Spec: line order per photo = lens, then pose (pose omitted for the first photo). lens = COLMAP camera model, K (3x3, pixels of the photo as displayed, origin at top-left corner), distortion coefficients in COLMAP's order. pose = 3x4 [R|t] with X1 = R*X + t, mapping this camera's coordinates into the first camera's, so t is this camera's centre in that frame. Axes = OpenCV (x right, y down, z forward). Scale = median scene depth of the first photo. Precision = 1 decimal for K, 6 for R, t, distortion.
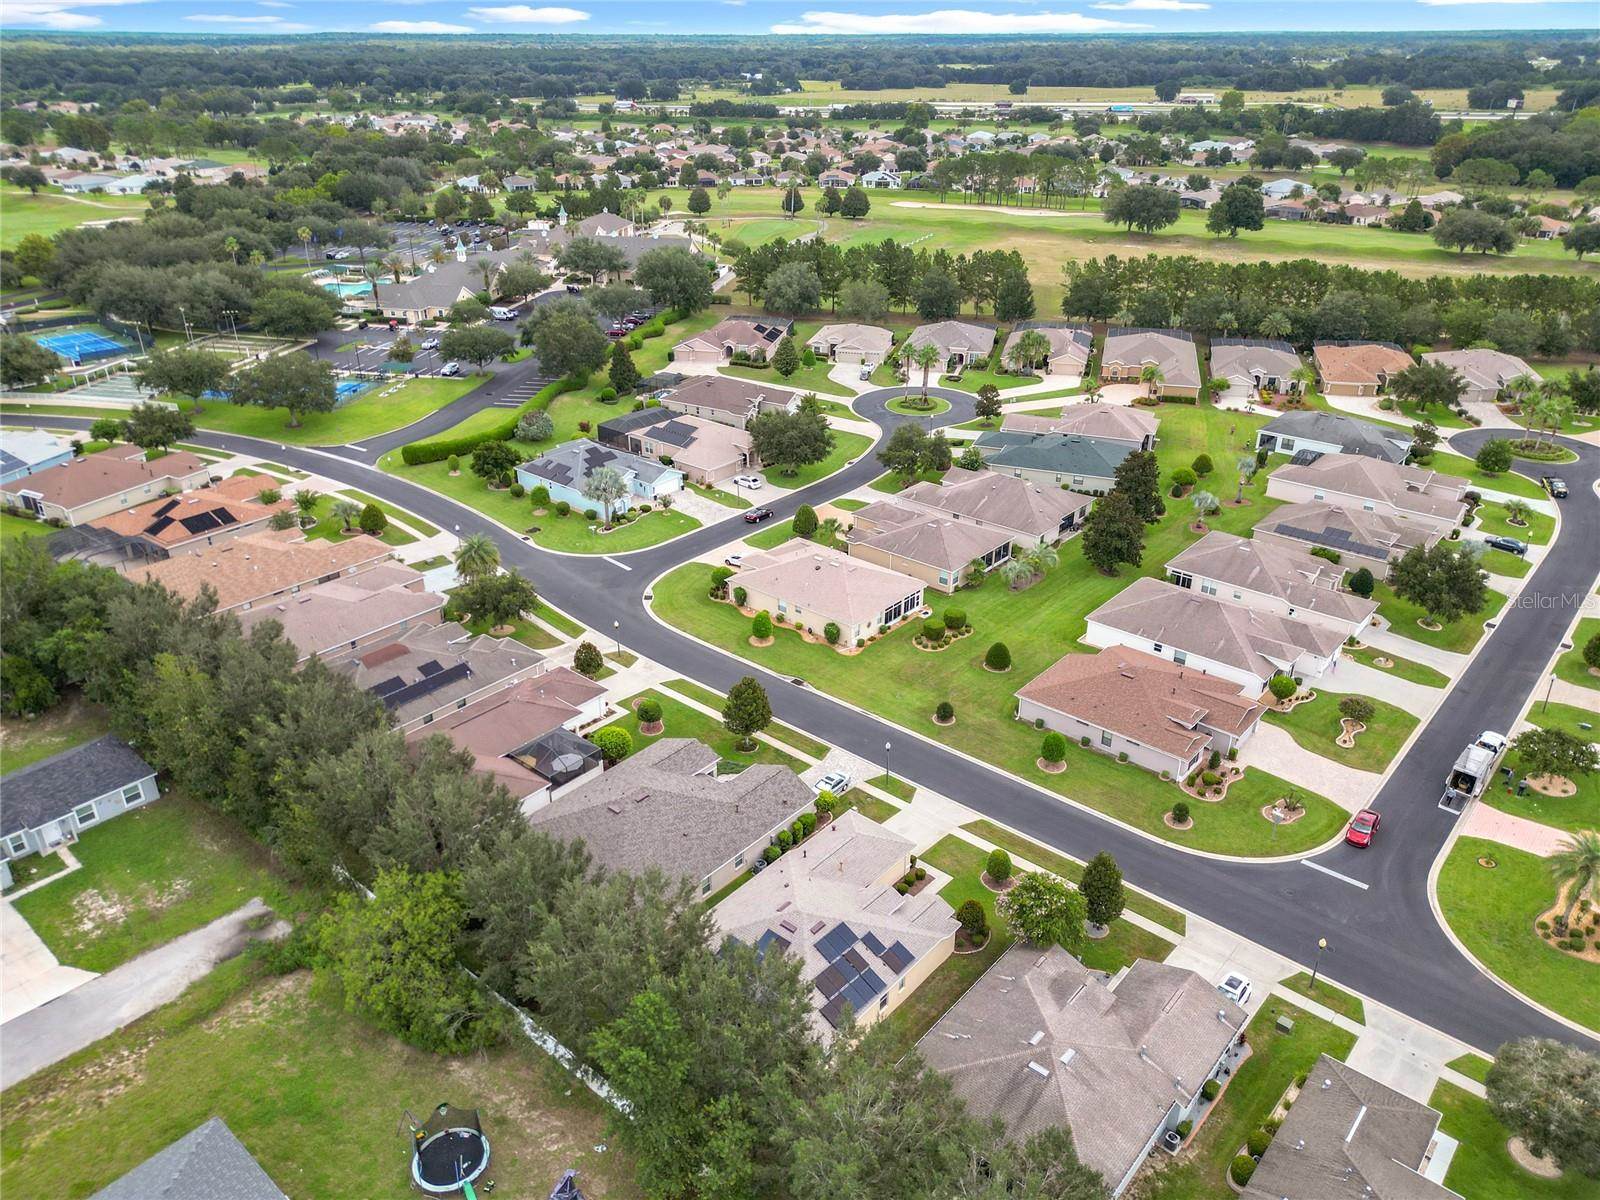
lens RADIAL K [[1112.5, 0, 800.0], [0, 1112.5, 600.0], [0, 0, 1]] dist [0.028013, -0.000572]
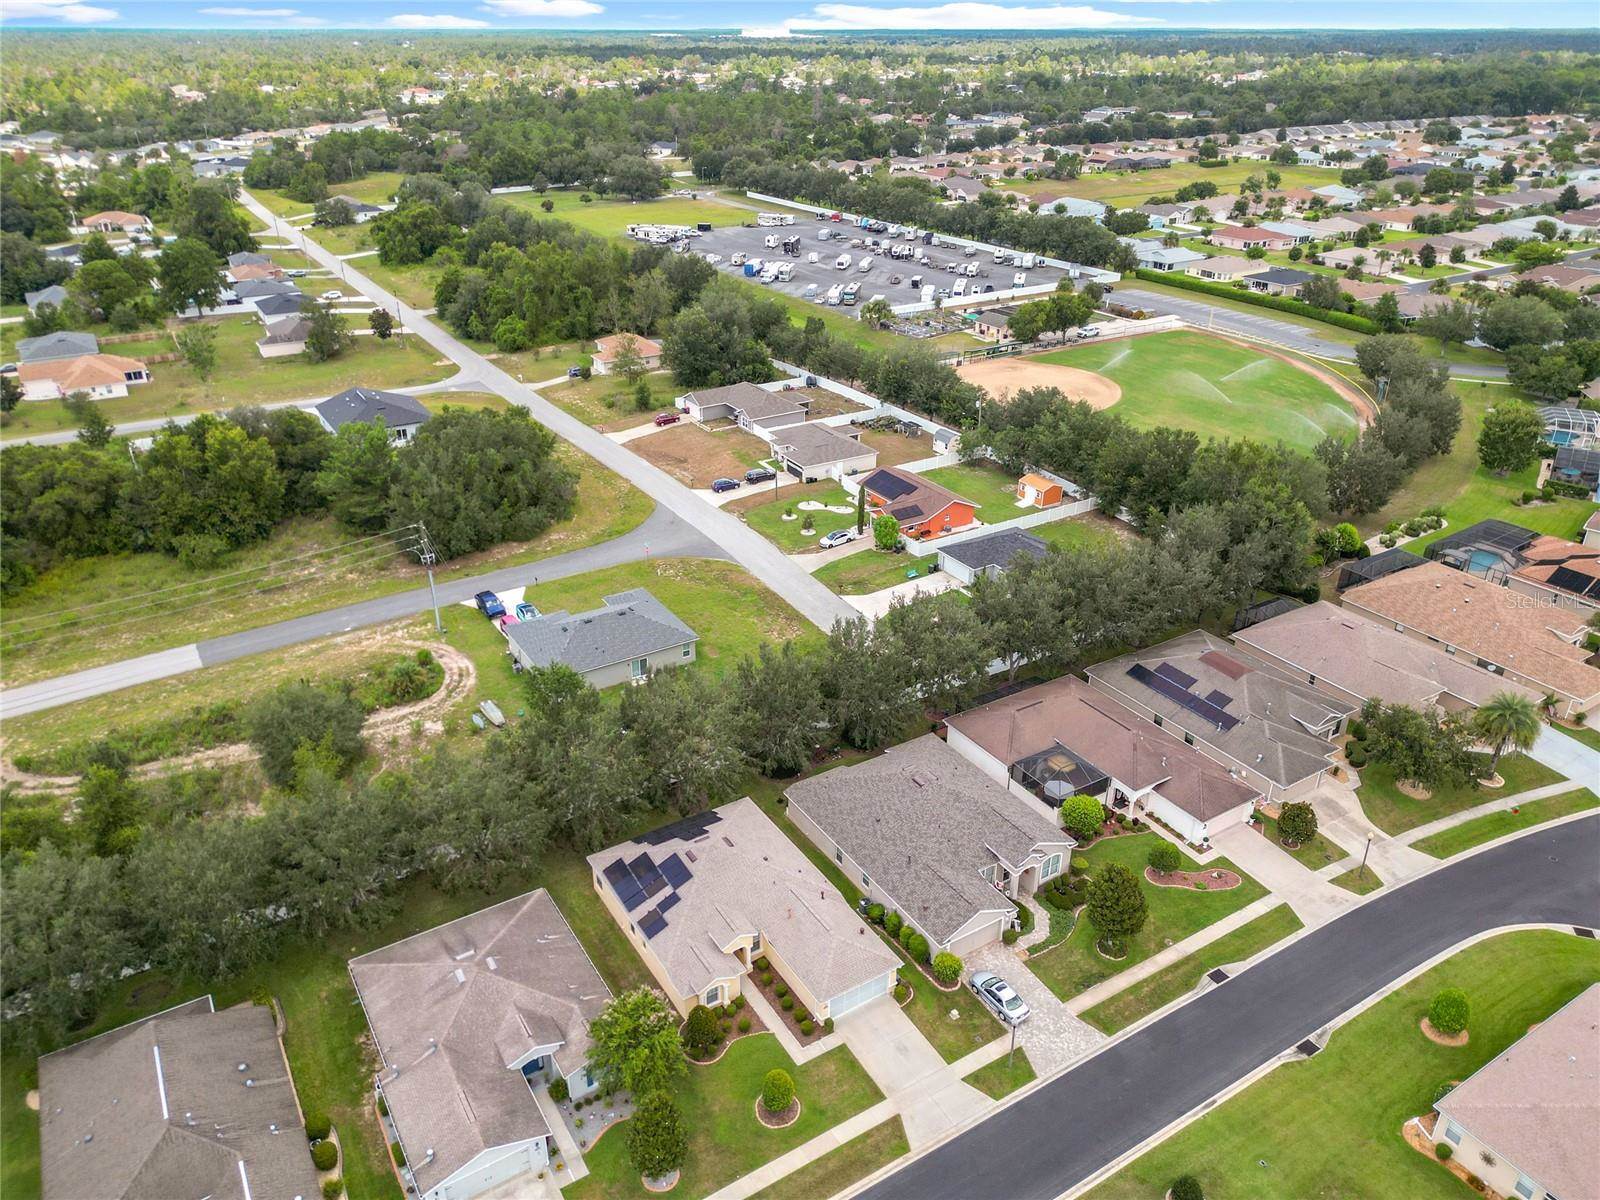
lens RADIAL K [[1120.8, 0, 798.6], [0, 1120.8, 652.8], [0, 0, 1]] dist [0.017926, -0.001530]
pose [[-0.304022, 0.455456, -0.836738, 0.684135], [-0.422972, 0.722464, 0.546938, -0.414899], [0.853619, 0.520197, -0.027000, 0.863916]]
